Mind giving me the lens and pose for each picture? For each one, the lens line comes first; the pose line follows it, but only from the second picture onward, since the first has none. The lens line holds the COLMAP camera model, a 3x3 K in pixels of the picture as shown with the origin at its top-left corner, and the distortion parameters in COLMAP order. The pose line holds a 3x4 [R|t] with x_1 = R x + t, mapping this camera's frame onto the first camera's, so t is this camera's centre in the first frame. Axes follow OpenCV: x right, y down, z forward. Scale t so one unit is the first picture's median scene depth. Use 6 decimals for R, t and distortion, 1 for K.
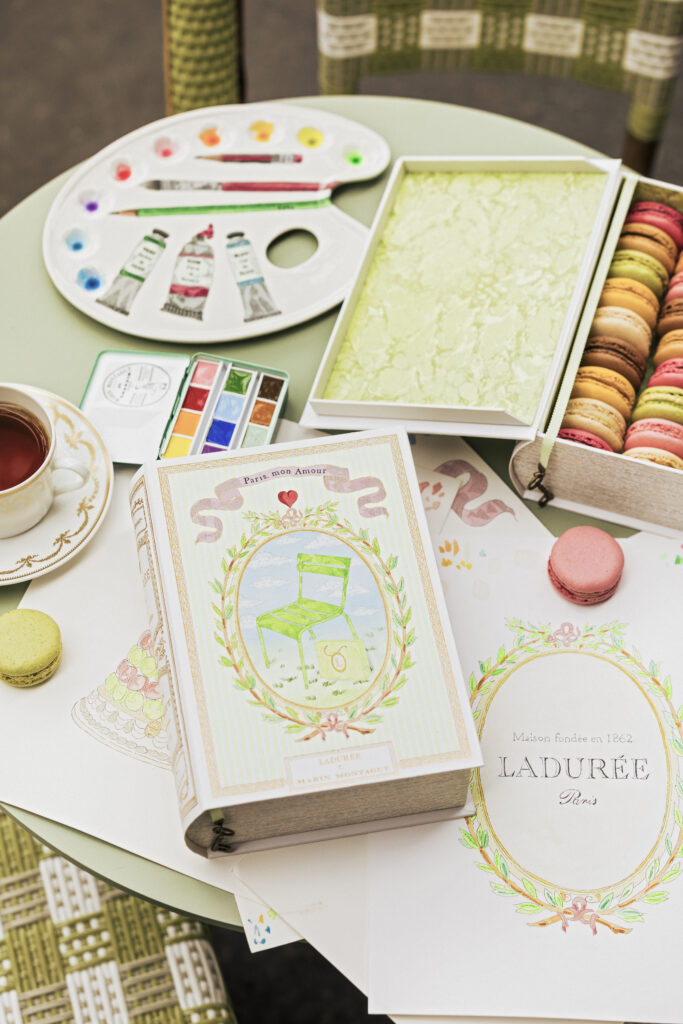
lens RADIAL K [[2223.0, 0, 317.7], [0, 2223.0, 525.2], [0, 0, 1]] dist [-0.032489, 0.734248]
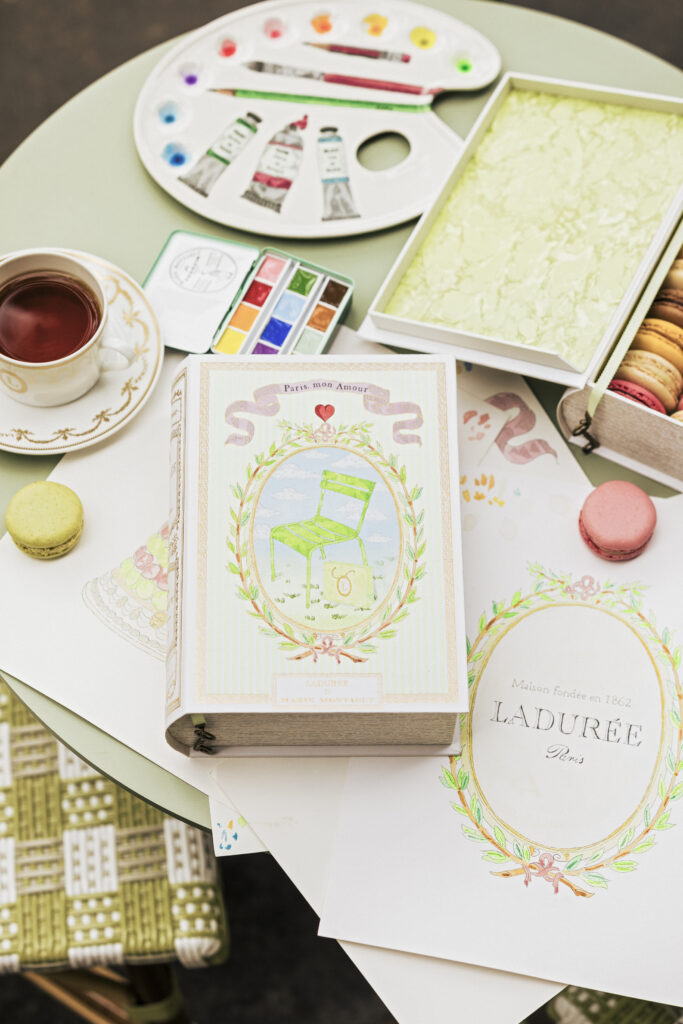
lens RADIAL K [[2223.0, 0, 317.7], [0, 2223.0, 525.2], [0, 0, 1]] dist [-0.032489, 0.734248]
pose [[0.986213, 0.150103, -0.069663, 0.060359], [-0.144084, 0.985941, 0.084622, -0.045861], [0.081386, -0.073418, 0.993975, 0.008756]]
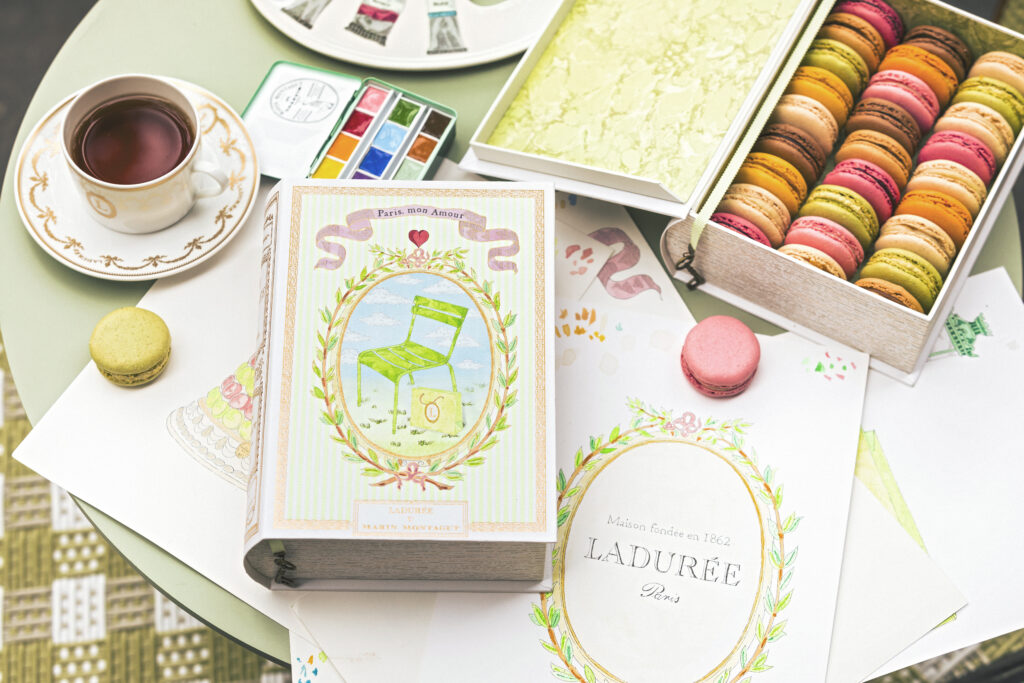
lens RADIAL K [[2223.0, 0, 512.0], [0, 2223.0, 341.5], [0, 0, 1]] dist [-0.032489, 0.734248]
pose [[0.984409, 0.160815, -0.071258, 0.102695], [-0.158979, 0.986803, 0.030758, -0.003763], [0.075264, -0.018950, 0.996984, 0.038673]]
